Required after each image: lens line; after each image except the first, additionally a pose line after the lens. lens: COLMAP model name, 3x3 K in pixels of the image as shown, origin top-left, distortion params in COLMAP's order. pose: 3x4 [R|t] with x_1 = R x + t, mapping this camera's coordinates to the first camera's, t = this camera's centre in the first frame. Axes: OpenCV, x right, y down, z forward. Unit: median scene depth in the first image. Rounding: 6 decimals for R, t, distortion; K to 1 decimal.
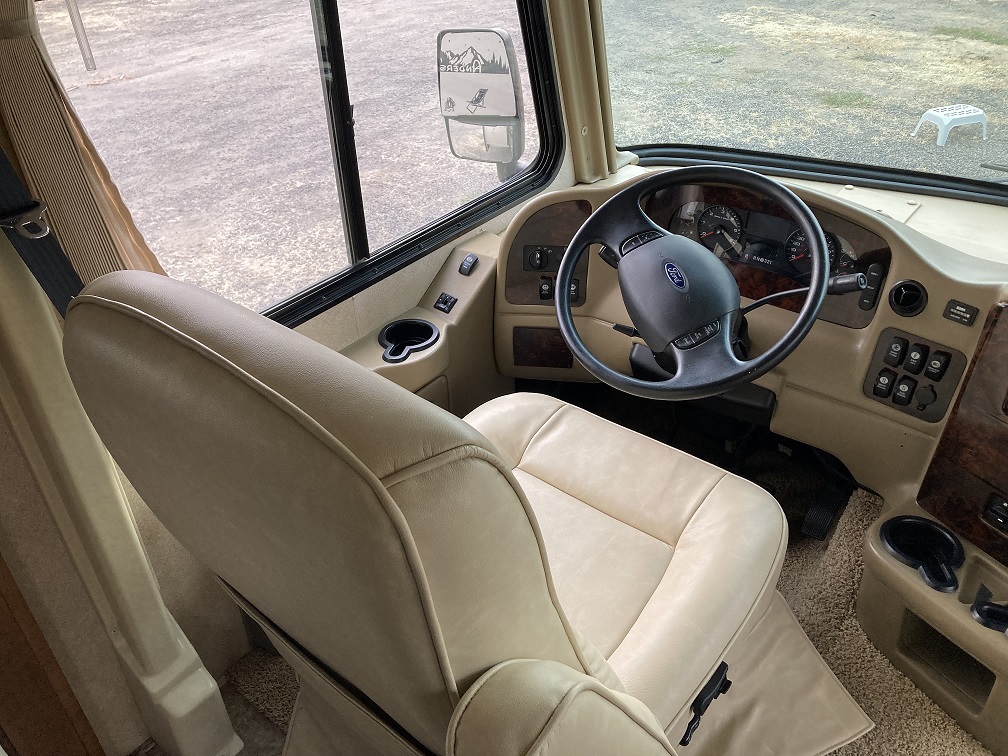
lens RADIAL K [[828.1, 0, 504.0], [0, 828.1, 378.0], [0, 0, 1]] dist [0.039784, -0.020115]
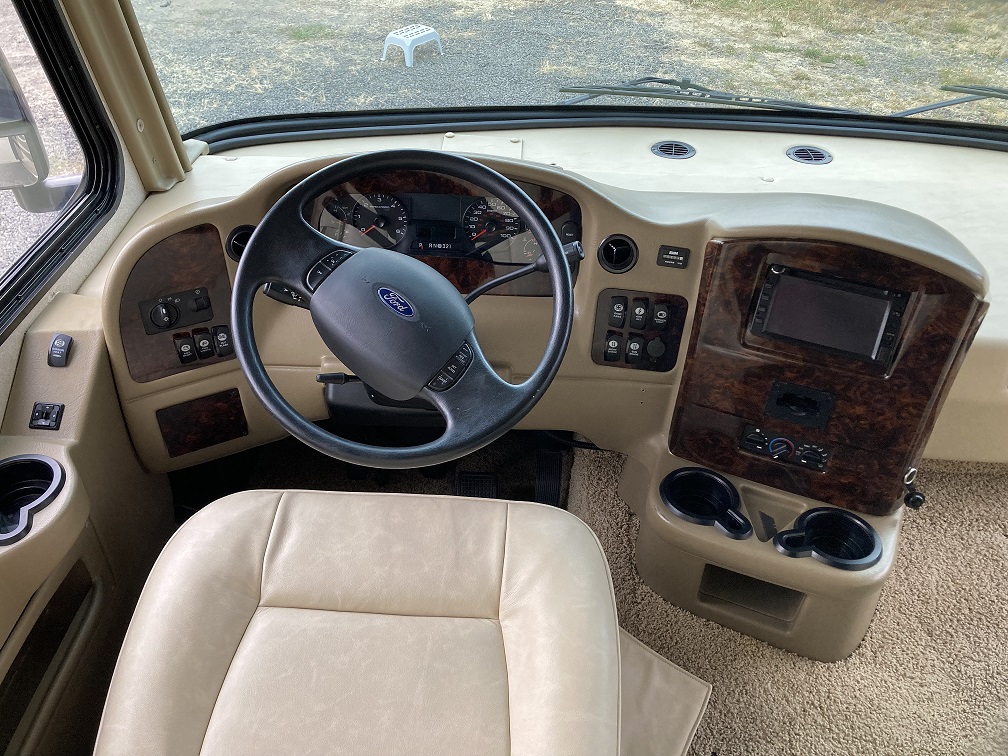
lens RADIAL K [[817.9, 0, 494.2], [0, 817.9, 376.9], [0, 0, 1]] dist [0.048219, -0.053362]
pose [[0.815115, -0.326352, 0.478625, -0.099765], [0.293199, 0.944989, 0.145016, -0.130747], [-0.499622, 0.022128, 0.865961, 0.270704]]
